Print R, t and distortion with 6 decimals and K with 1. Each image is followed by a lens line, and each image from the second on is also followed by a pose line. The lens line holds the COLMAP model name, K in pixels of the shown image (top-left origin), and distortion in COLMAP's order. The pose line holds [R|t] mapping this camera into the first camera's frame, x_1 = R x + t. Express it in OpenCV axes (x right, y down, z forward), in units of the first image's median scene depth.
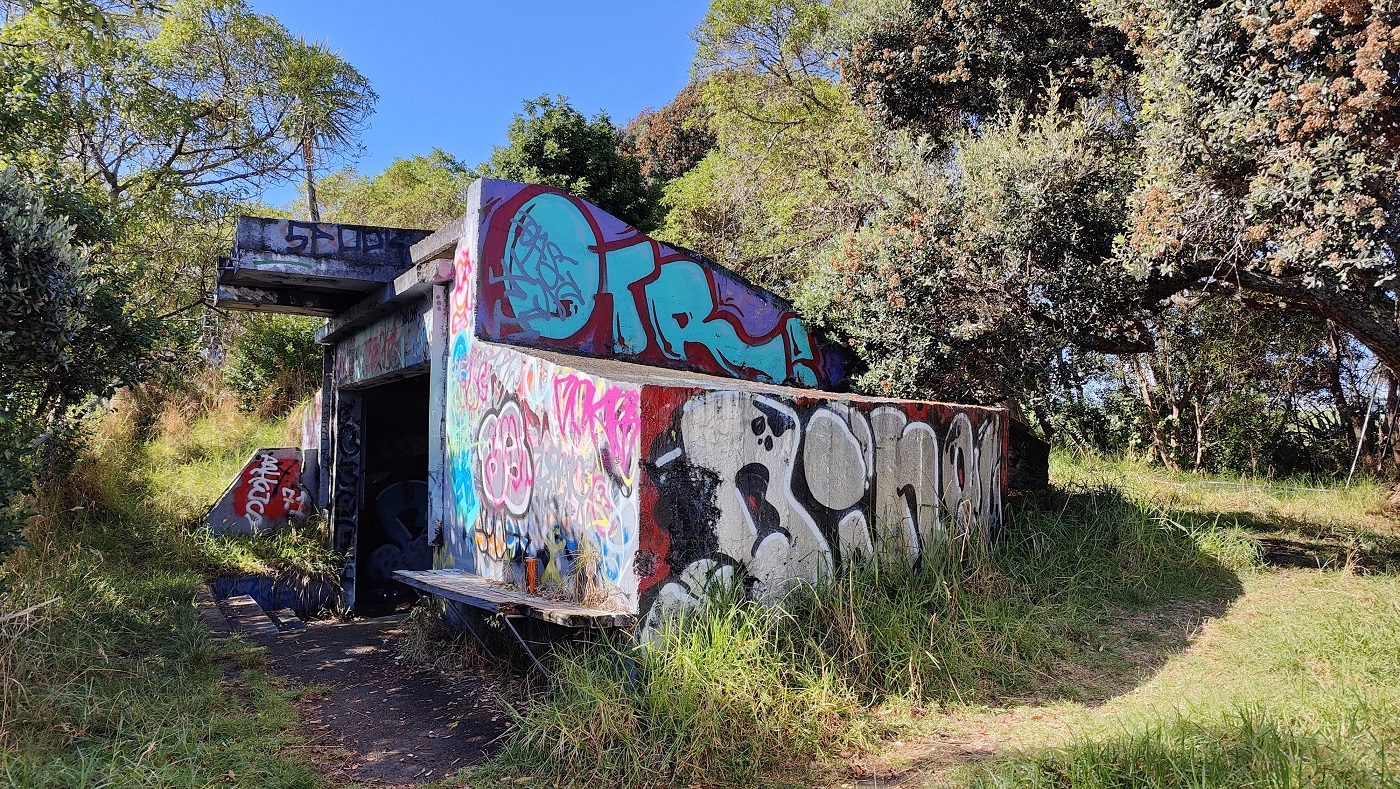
lens RADIAL K [[980.7, 0, 700.0], [0, 980.7, 394.5], [0, 0, 1]] dist [0.018478, 0.000971]
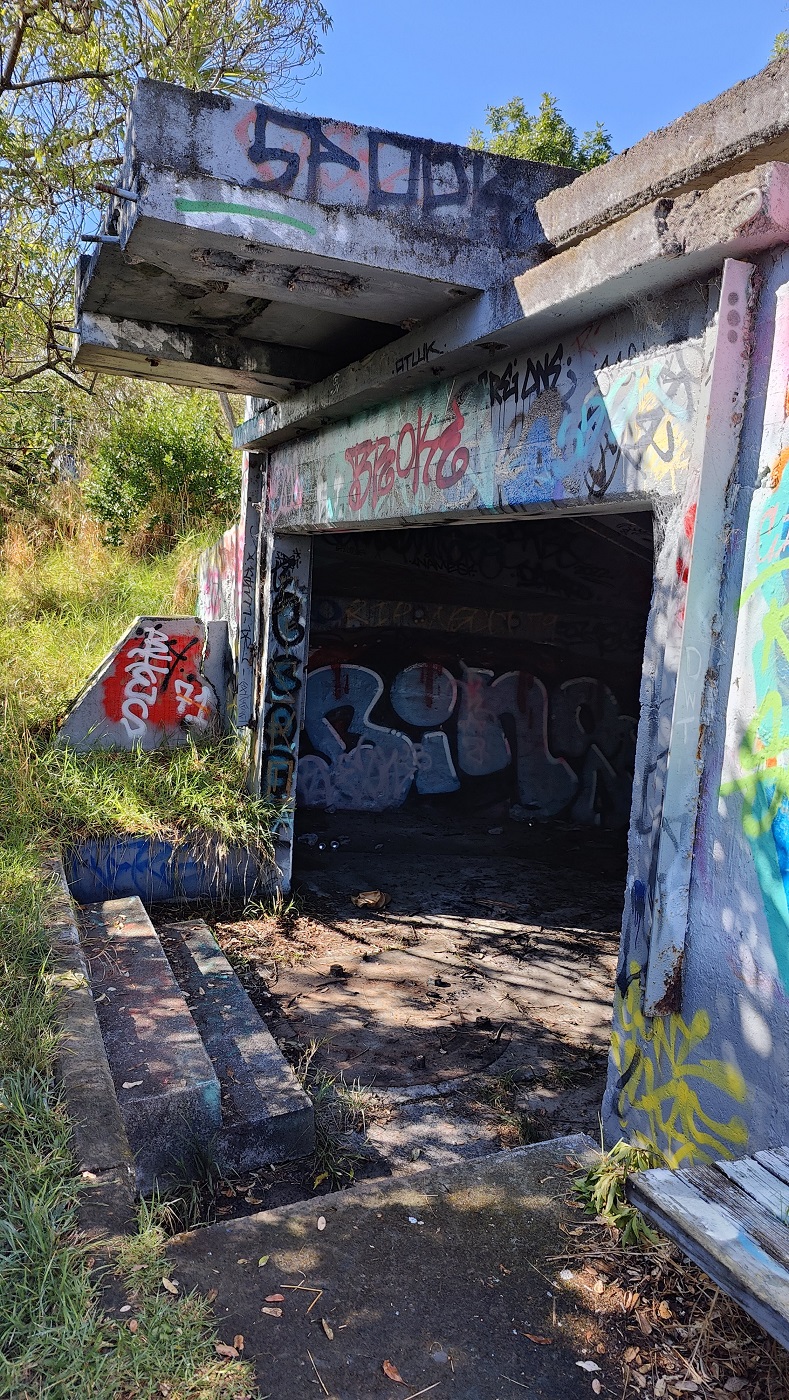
lens RADIAL K [[907.4, 0, 394.5], [0, 907.4, 700.0], [0, 0, 1]] dist [0.003715, 0.003562]
pose [[0.991572, 0.075399, -0.105357, -0.232362], [-0.054241, 0.980106, 0.190920, -0.014089], [0.117656, -0.183596, 0.975935, 0.462963]]
